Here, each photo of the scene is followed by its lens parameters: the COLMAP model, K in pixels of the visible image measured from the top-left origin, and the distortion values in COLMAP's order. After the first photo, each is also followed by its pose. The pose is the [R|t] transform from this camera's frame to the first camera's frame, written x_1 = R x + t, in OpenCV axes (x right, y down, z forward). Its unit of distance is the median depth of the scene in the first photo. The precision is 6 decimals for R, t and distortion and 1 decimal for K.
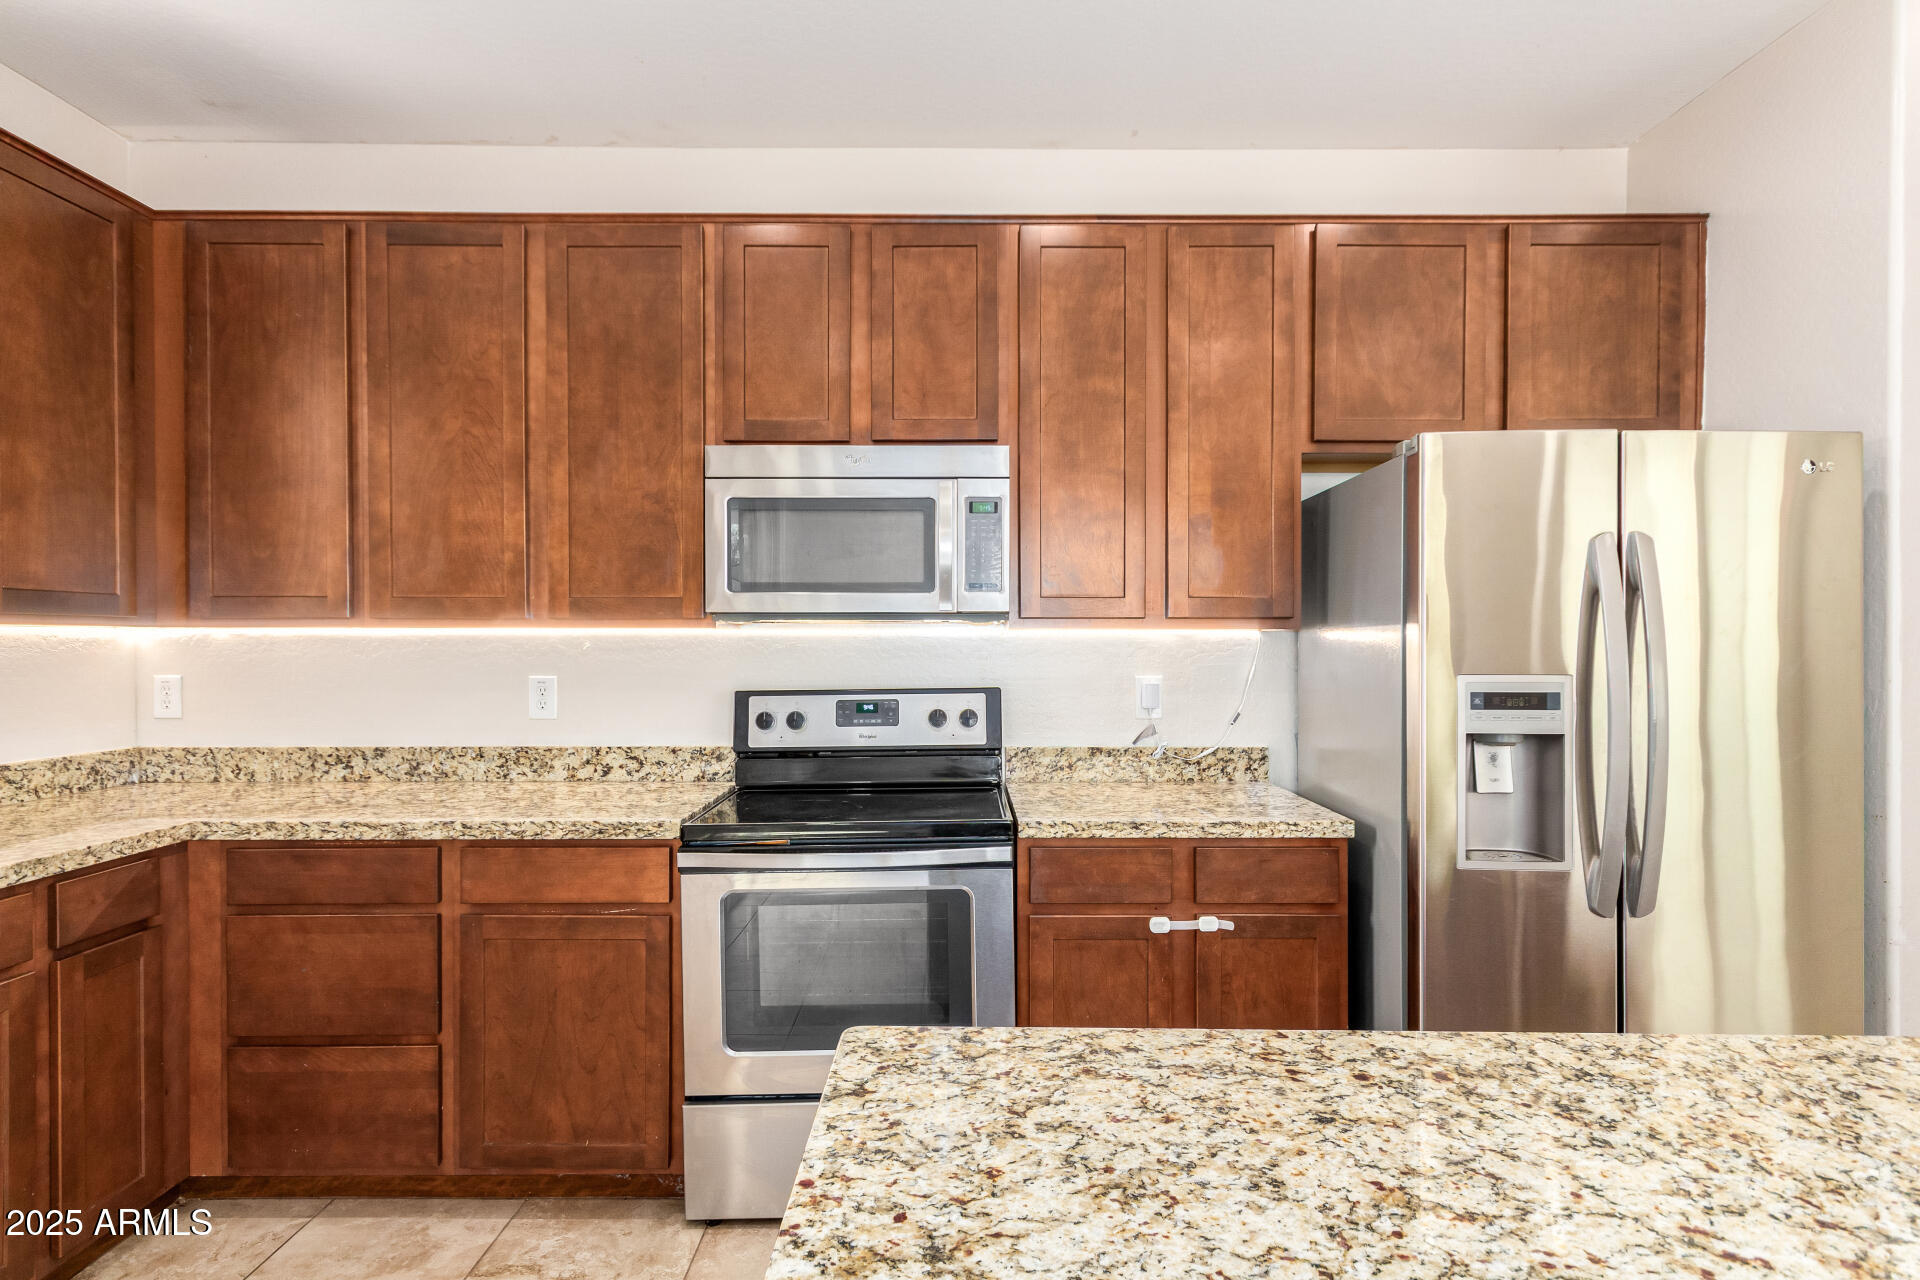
lens RADIAL K [[992.9, 0, 960.0], [0, 992.9, 640.0], [0, 0, 1]] dist [-0.038192, 0.000134]
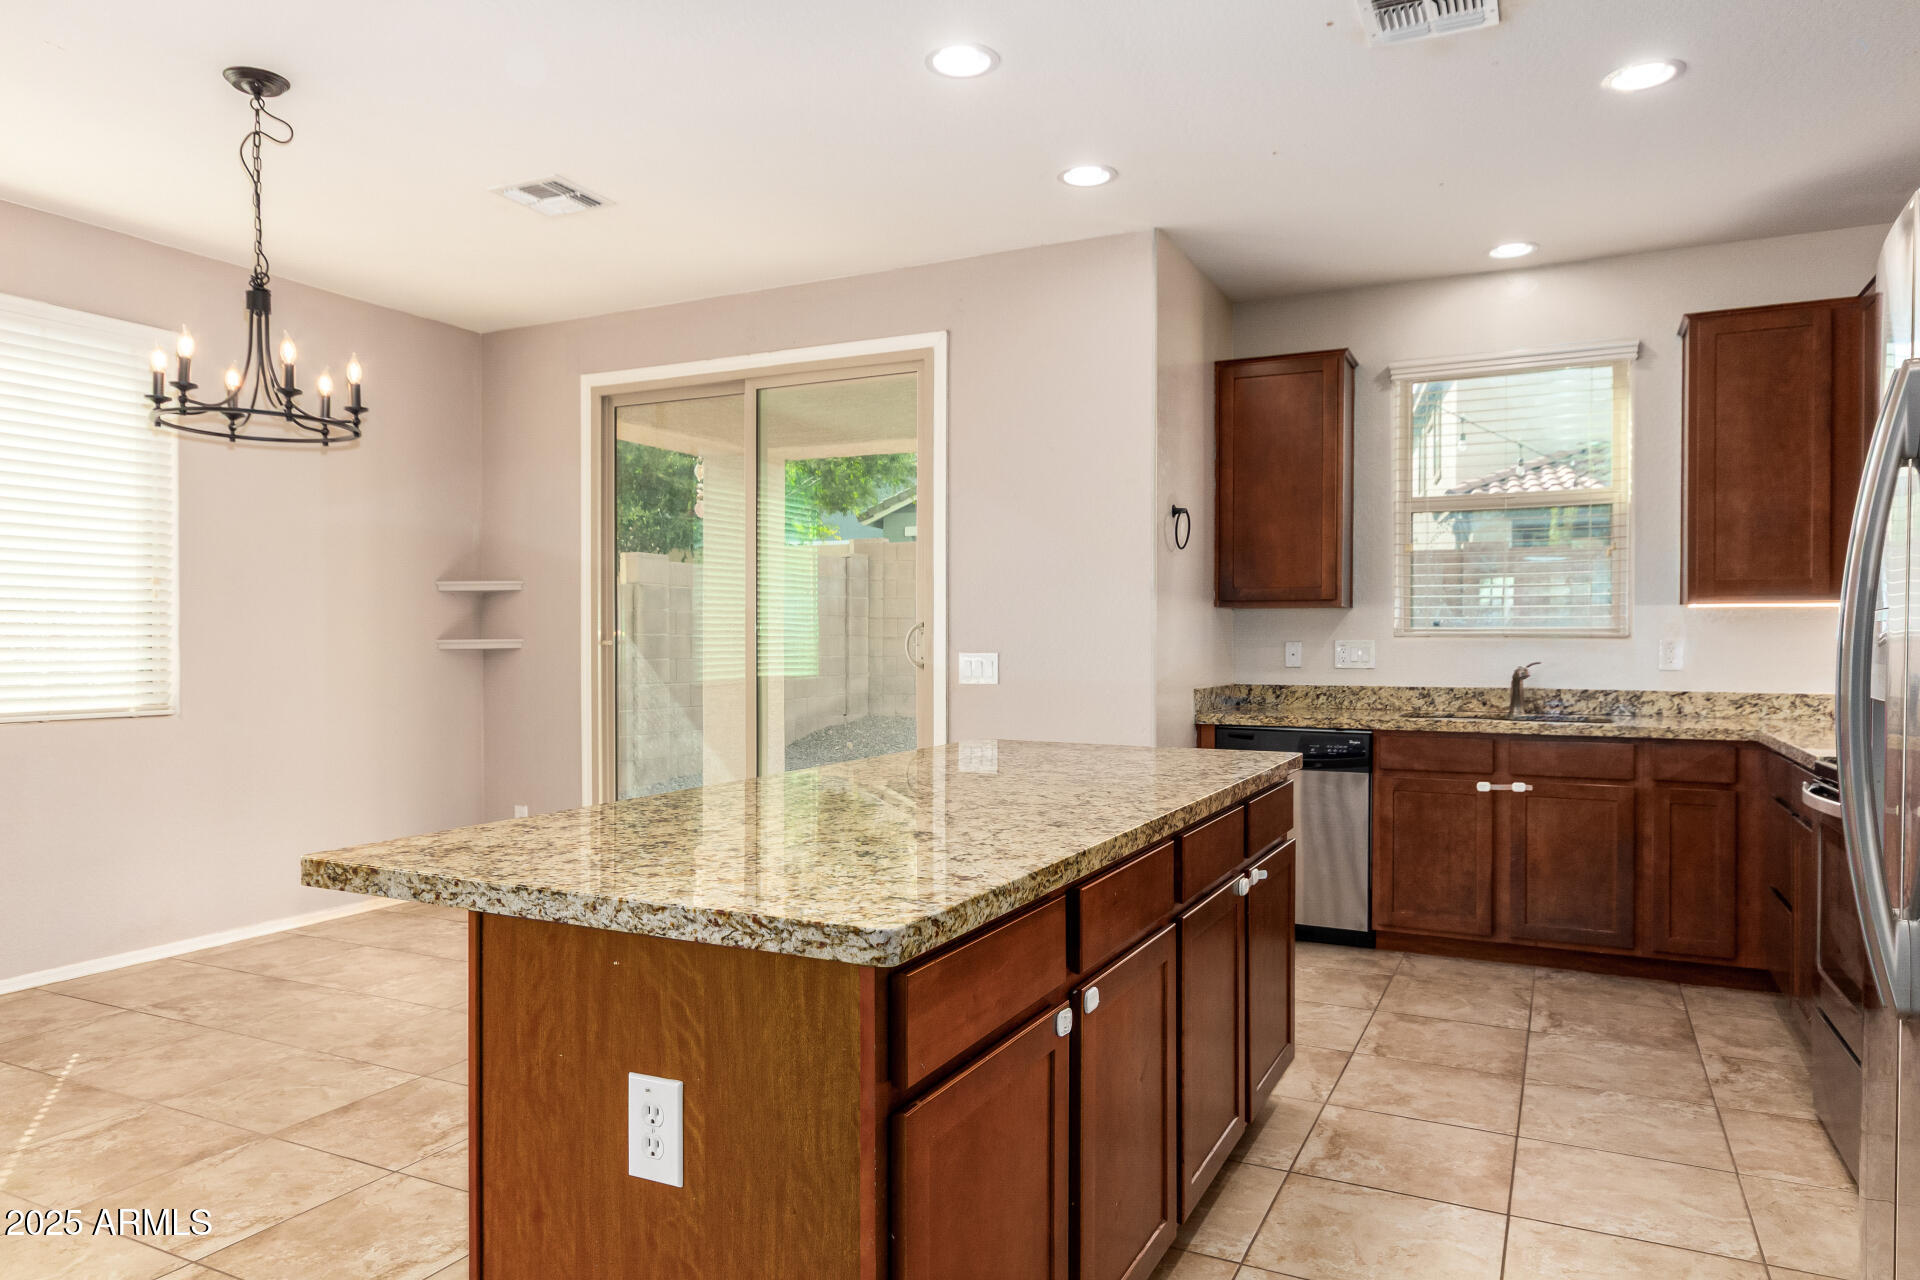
lens RADIAL K [[1271.4, 0, 960.0], [0, 1271.4, 640.0], [0, 0, 1]] dist [0.030114, 0.000270]
pose [[-0.452953, 0.006172, -0.891513, 1.659180], [0.000615, 0.999978, 0.006610, 0.034832], [0.891534, 0.002446, -0.452946, 0.839136]]
